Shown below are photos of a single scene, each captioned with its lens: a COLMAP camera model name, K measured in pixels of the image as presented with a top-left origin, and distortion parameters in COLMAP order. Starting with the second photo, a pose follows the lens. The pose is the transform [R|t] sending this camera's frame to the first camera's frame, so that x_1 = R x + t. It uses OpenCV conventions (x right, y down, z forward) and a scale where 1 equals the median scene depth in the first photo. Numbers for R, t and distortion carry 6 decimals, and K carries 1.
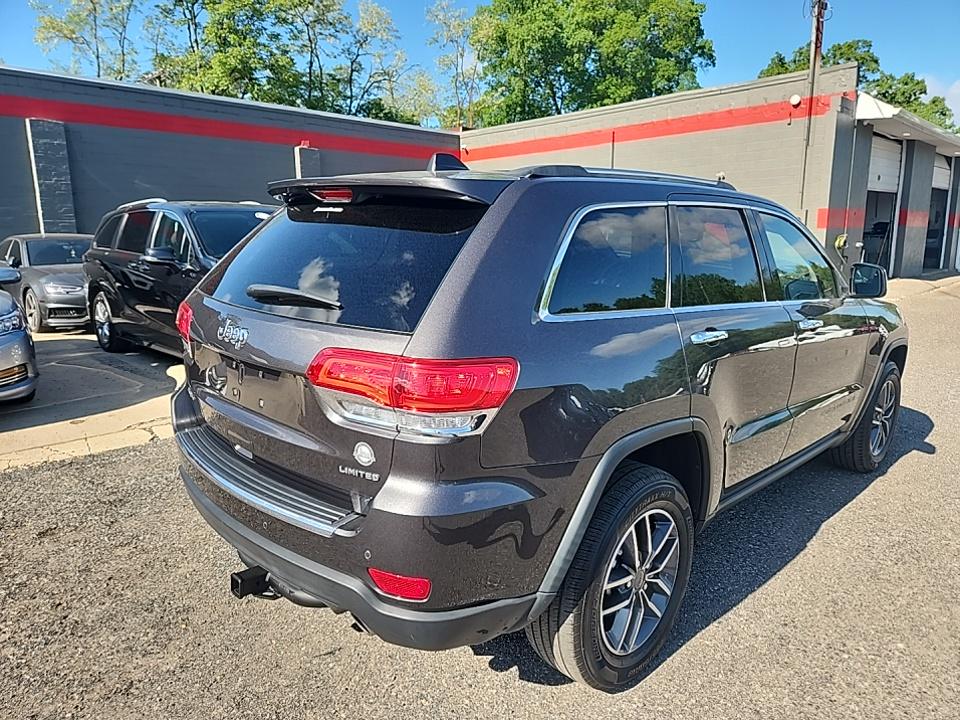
lens RADIAL K [[643.5, 0, 483.8], [0, 643.5, 359.3], [0, 0, 1]] dist [0.041570, -0.036762]
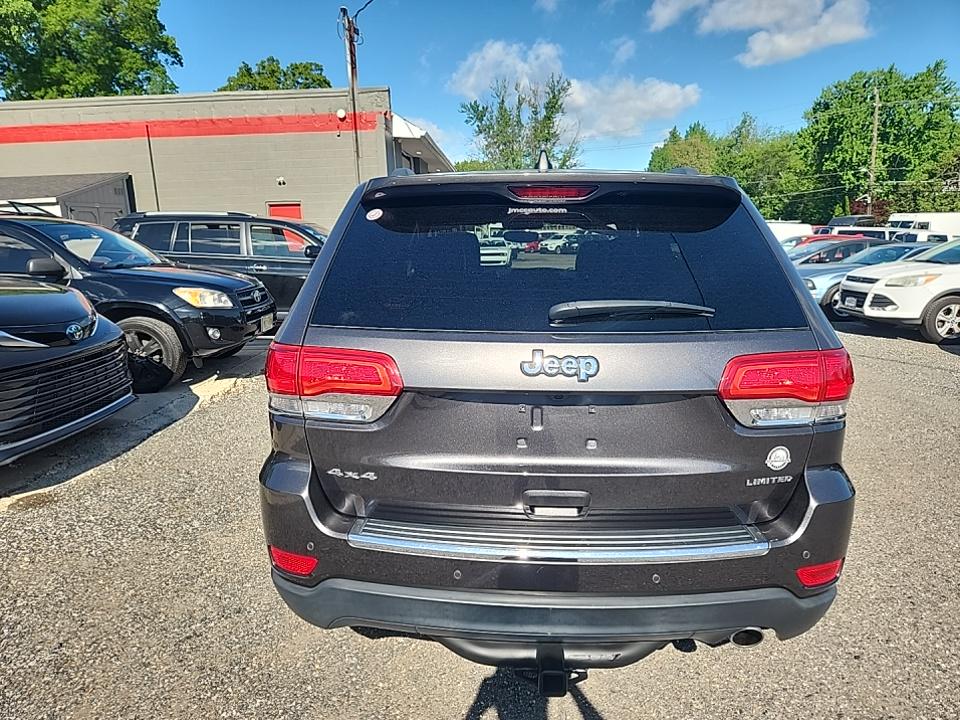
lens RADIAL K [[643.5, 0, 473.0], [0, 643.5, 360.5], [0, 0, 1]] dist [0.041570, -0.036762]
pose [[0.742511, -0.145313, 0.653881, -0.109857], [0.148248, 0.987627, 0.051139, -0.011368], [-0.653222, 0.058966, 0.754867, 0.052413]]
